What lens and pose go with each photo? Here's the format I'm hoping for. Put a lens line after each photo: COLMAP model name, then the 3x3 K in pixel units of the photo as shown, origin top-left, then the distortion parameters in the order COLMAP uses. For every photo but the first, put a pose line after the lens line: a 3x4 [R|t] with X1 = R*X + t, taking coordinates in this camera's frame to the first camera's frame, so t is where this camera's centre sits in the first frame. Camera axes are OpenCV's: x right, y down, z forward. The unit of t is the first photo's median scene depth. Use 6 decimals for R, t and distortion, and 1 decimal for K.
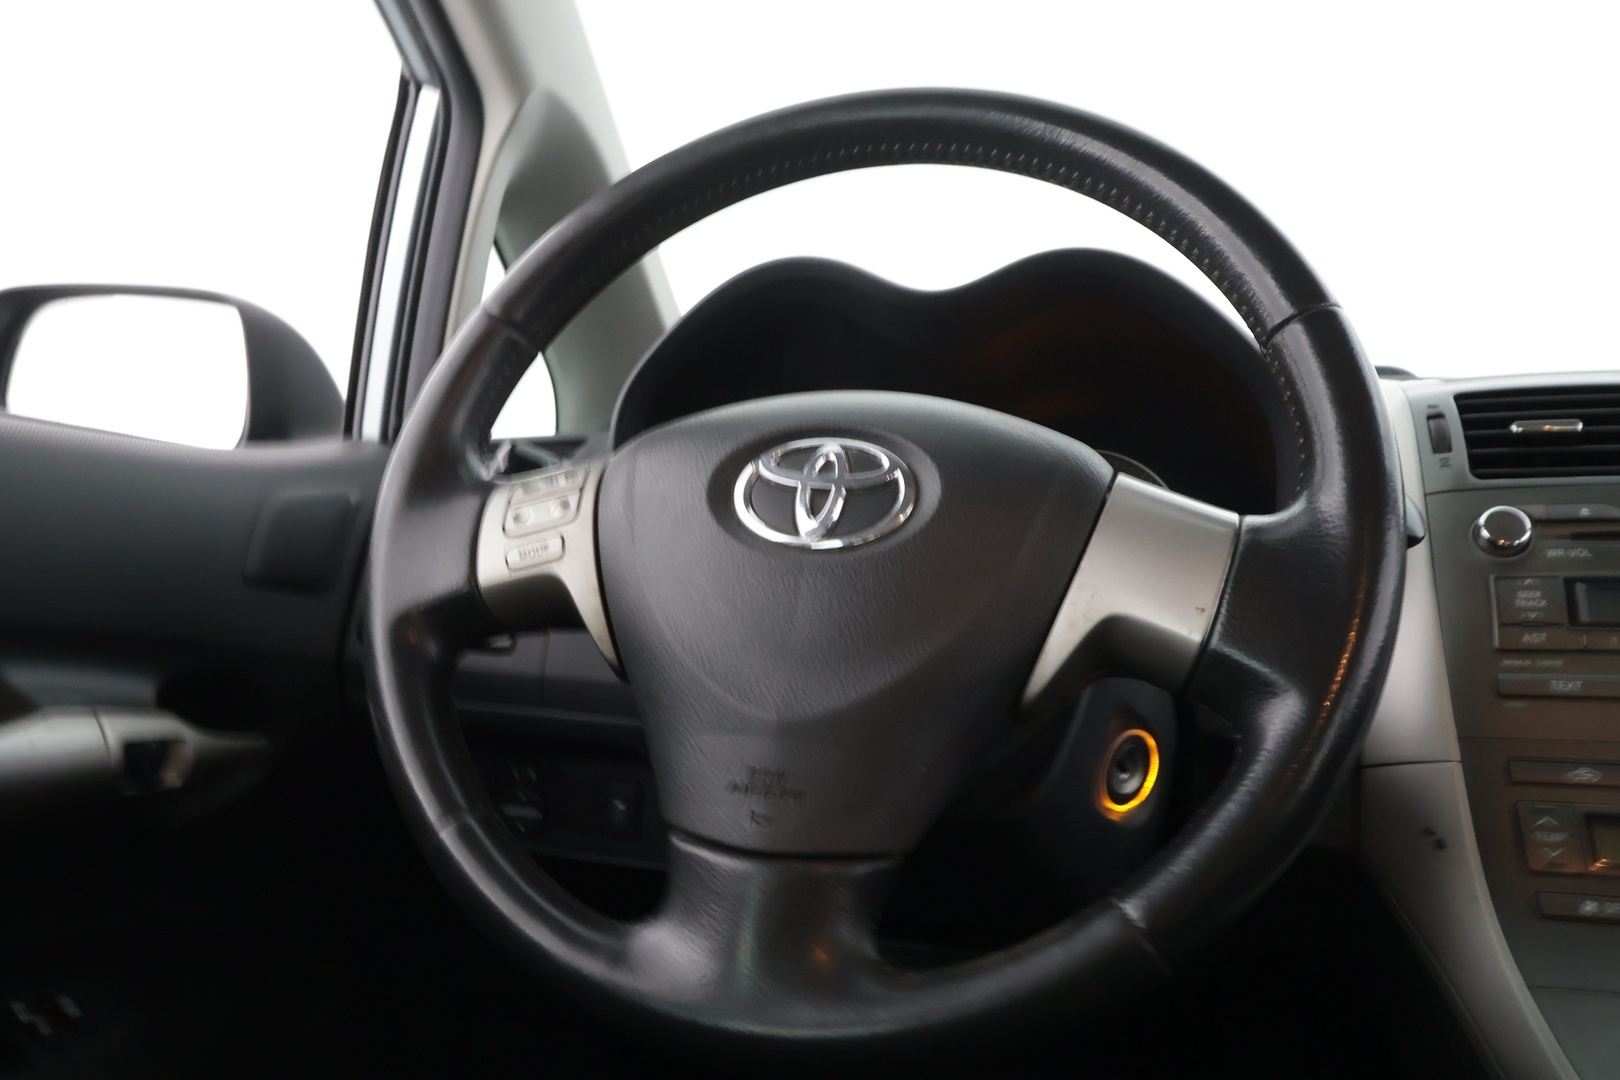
lens RADIAL K [[1286.2, 0, 810.0], [0, 1286.2, 540.0], [0, 0, 1]] dist [0.003008, 0.005551]
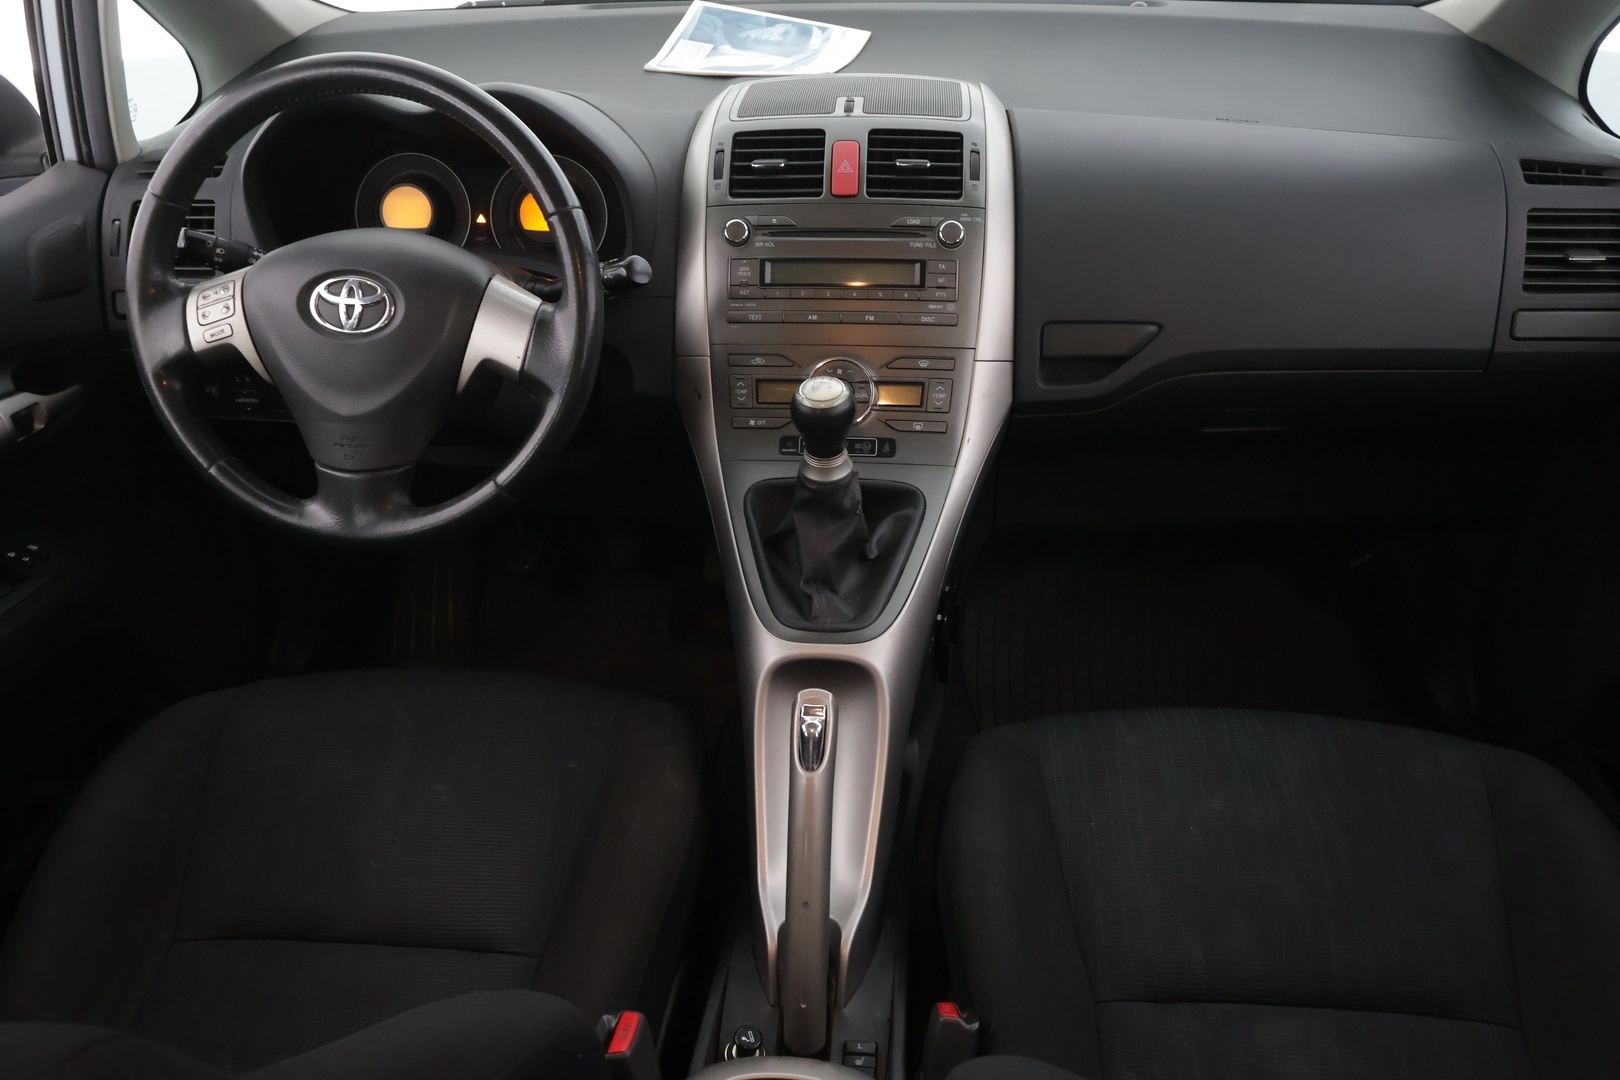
lens RADIAL K [[1286.2, 0, 810.0], [0, 1286.2, 540.0], [0, 0, 1]] dist [0.003008, 0.005551]
pose [[0.979180, -0.131811, 0.154377, 0.341495], [0.040439, 0.871922, 0.487973, -0.648627], [-0.198924, -0.471570, 0.859099, -1.079412]]
